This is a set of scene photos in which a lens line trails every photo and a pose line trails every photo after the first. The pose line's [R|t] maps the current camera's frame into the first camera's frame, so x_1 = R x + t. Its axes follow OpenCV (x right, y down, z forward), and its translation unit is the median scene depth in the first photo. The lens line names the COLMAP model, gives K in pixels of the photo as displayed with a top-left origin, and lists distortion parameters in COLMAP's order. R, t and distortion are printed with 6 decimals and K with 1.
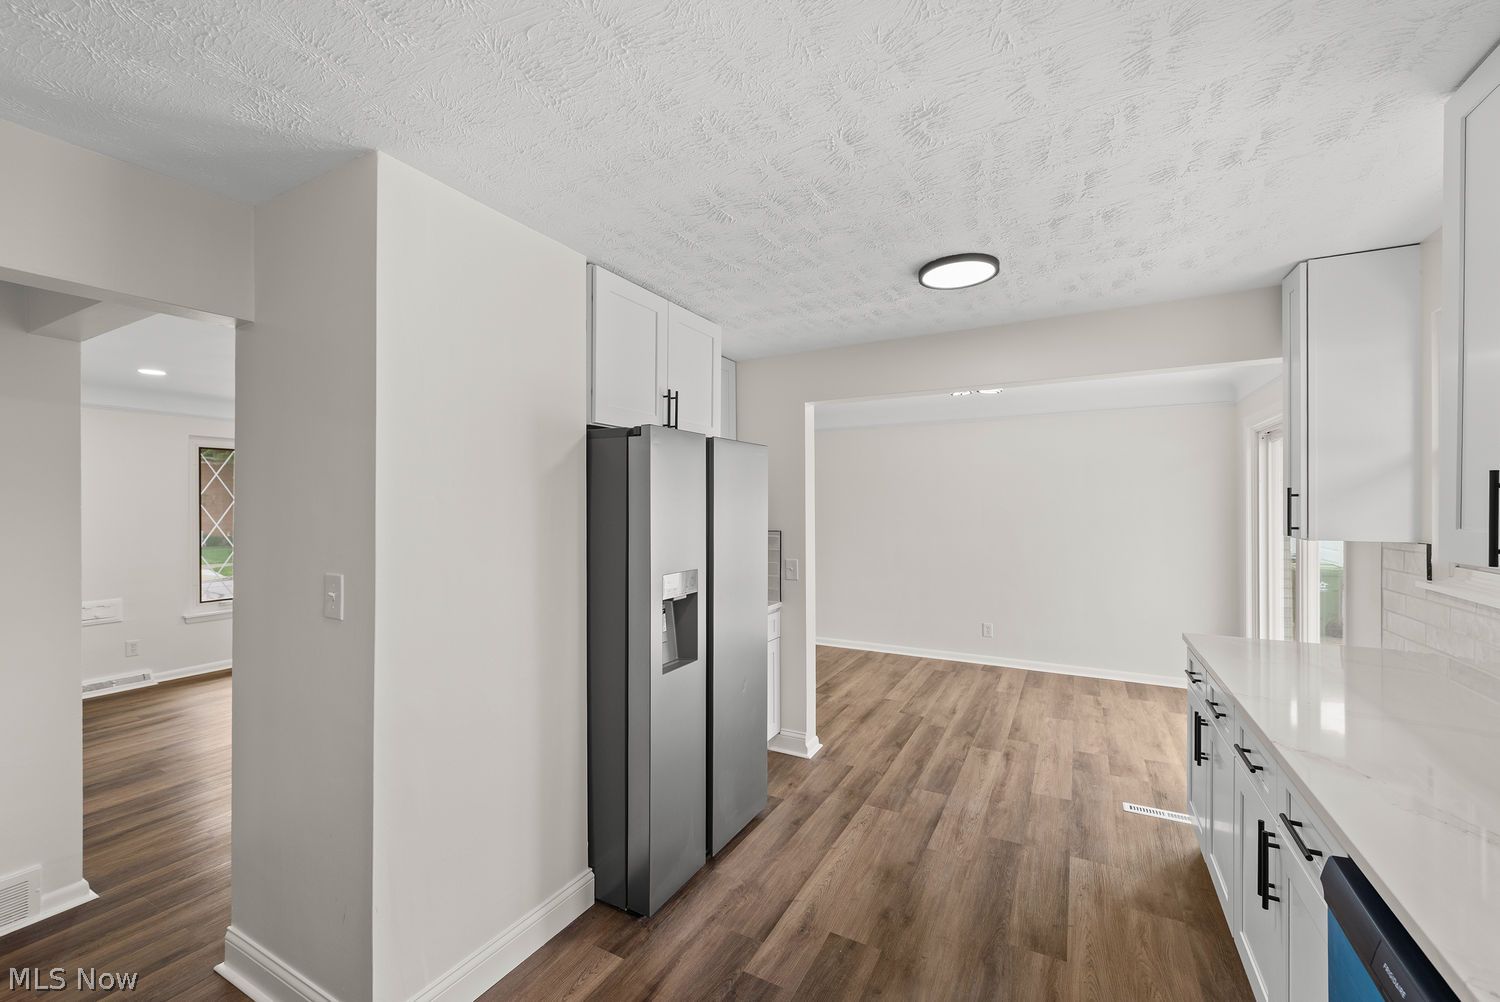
lens RADIAL K [[595.9, 0, 740.9], [0, 595.9, 500.6], [0, 0, 1]] dist [0.005059, -0.002158]
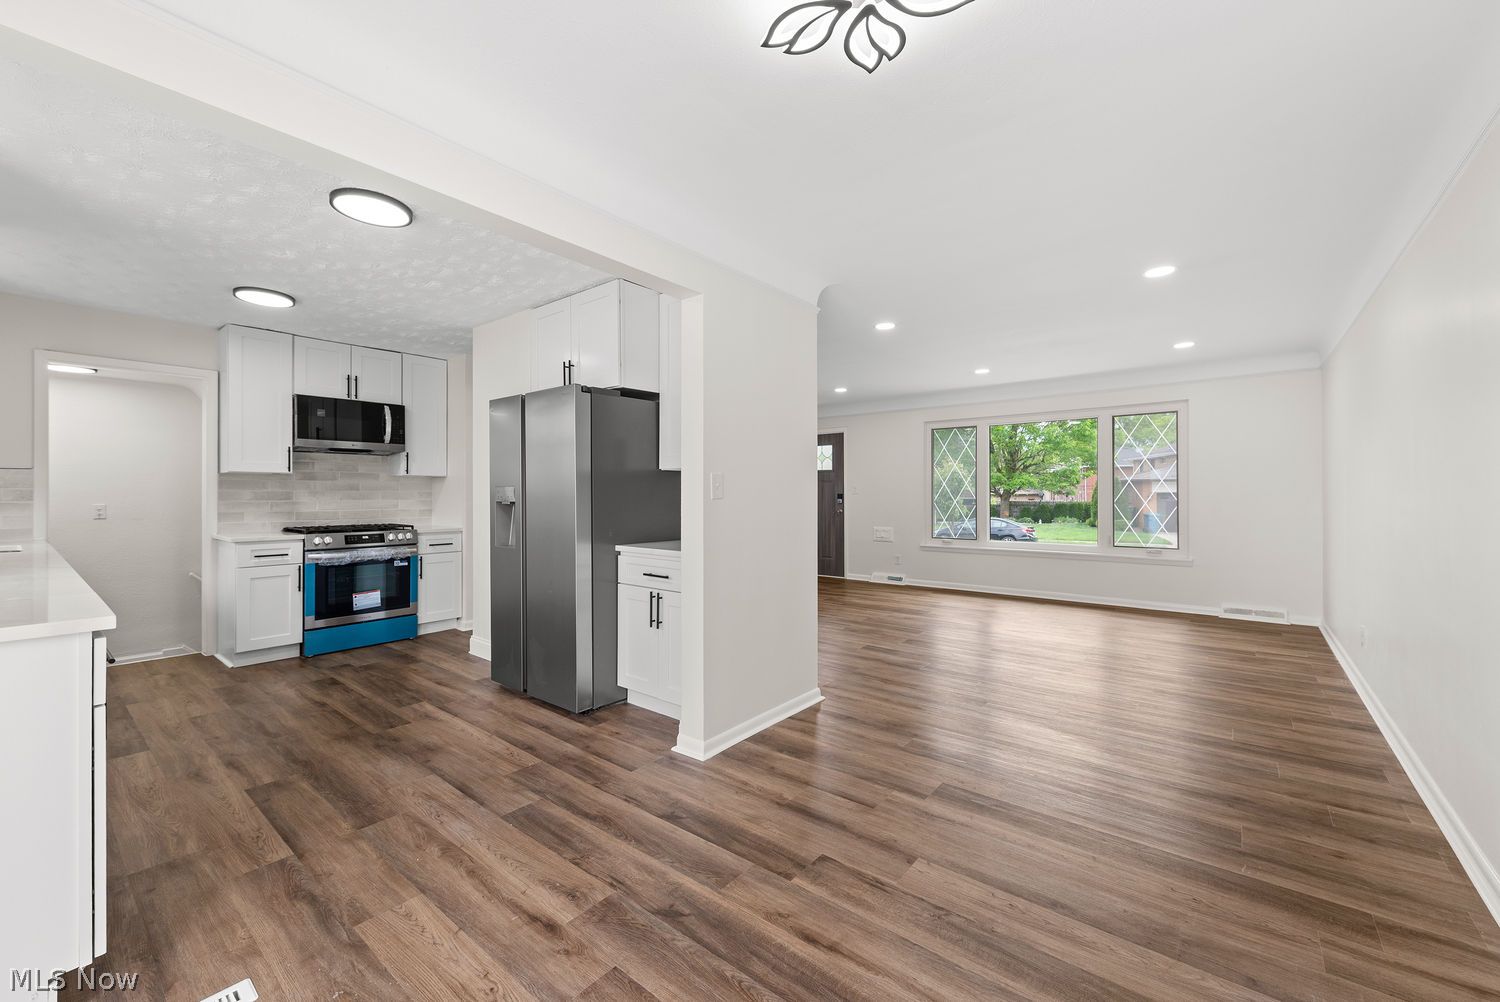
lens RADIAL K [[595.9, 0, 758.0], [0, 595.9, 491.8], [0, 0, 1]] dist [0.005059, -0.002158]
pose [[-0.156685, 0.001144, -0.987648, 1.040996], [0.009241, 0.999957, -0.000308, 0.105668], [0.987605, -0.009175, -0.156689, 1.462894]]
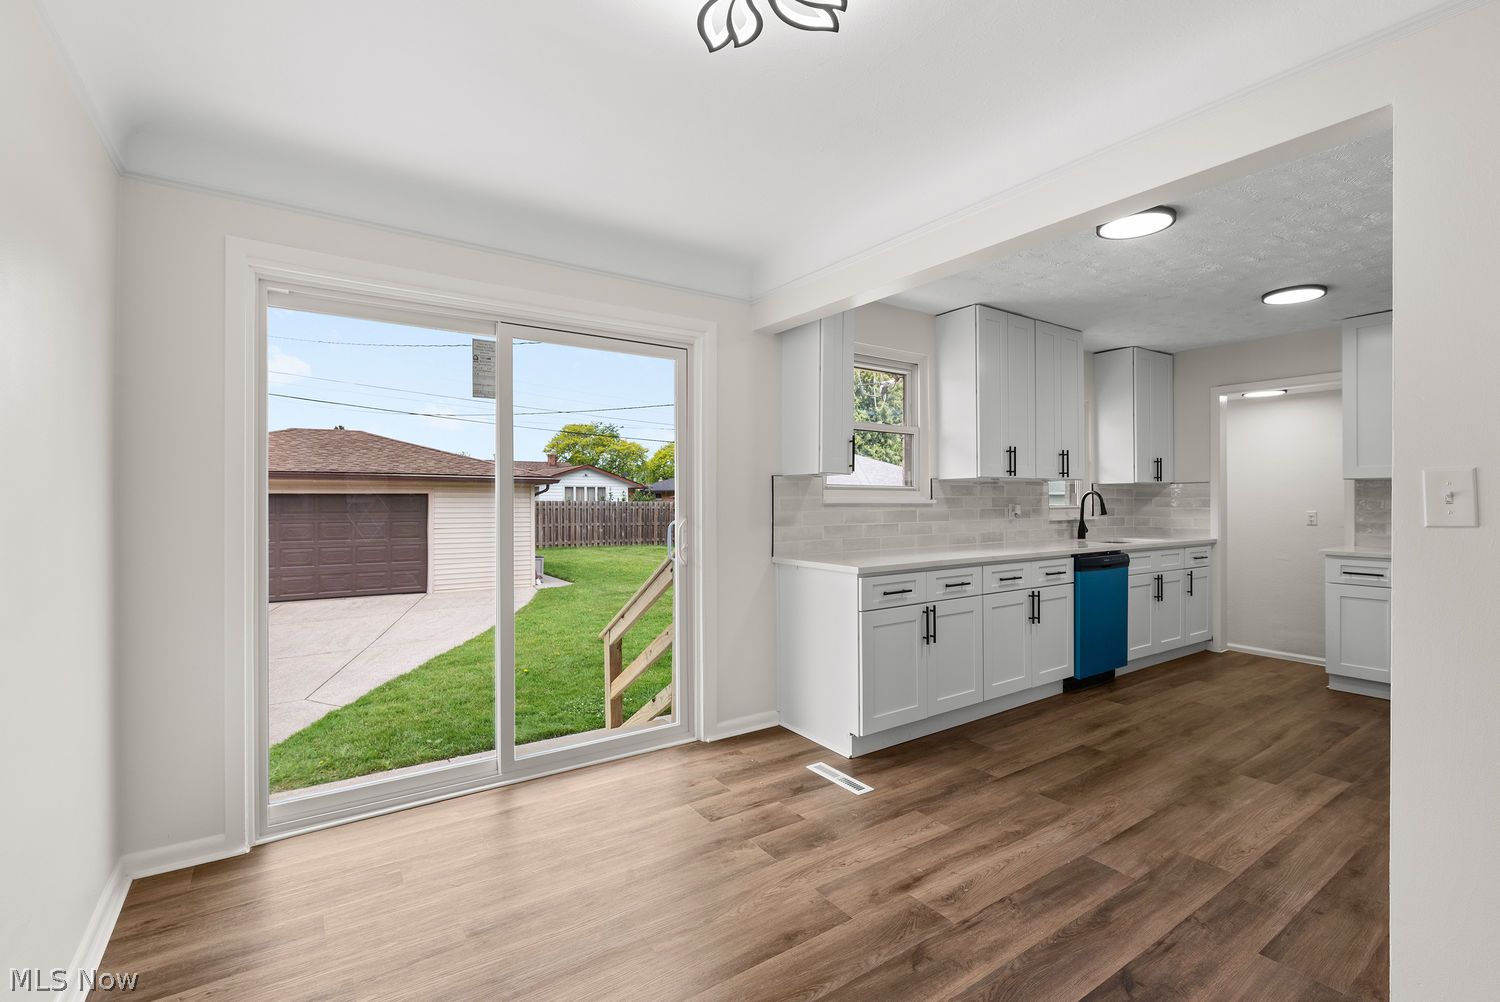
lens RADIAL K [[661.6, 0, 741.1], [0, 661.6, 499.5], [0, 0, 1]] dist [-0.002634, -0.002199]
pose [[-0.895704, 0.005265, 0.444619, 0.371084], [0.002647, 0.999975, -0.006510, 0.096920], [-0.444642, -0.004655, -0.895696, 1.892877]]
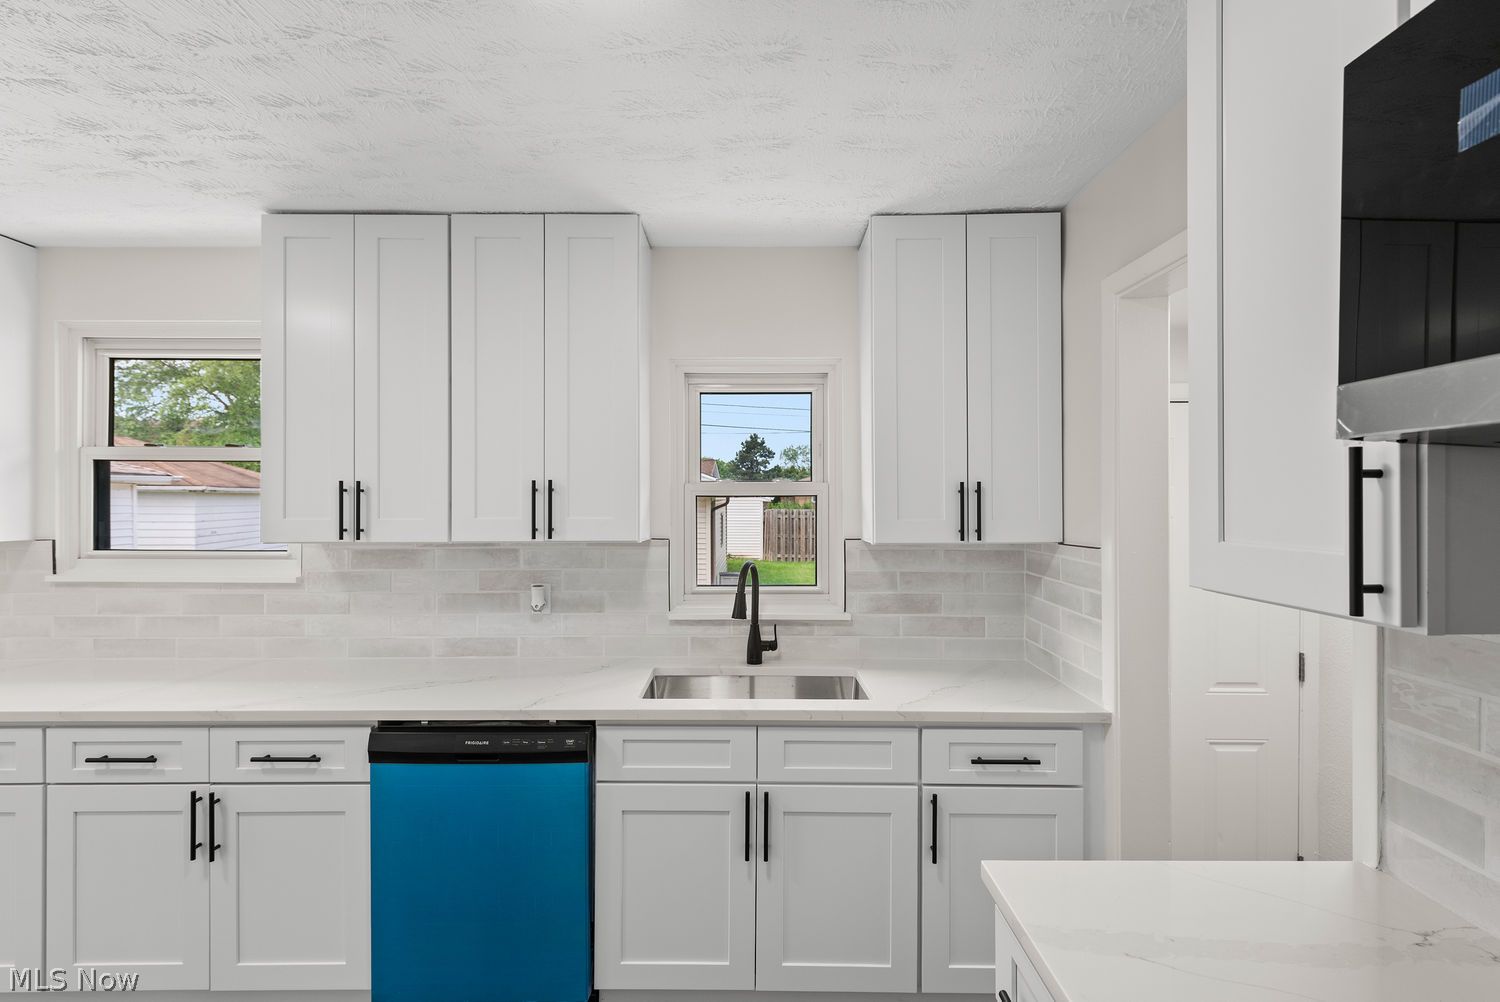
lens RADIAL K [[706.1, 0, 752.2], [0, 706.1, 501.1], [0, 0, 1]] dist [0.003121, -0.003328]
pose [[-0.492159, 0.004017, 0.870496, -0.385559], [-0.000910, 0.999986, -0.005129, 0.001569], [-0.870505, -0.003317, -0.492149, 0.374254]]
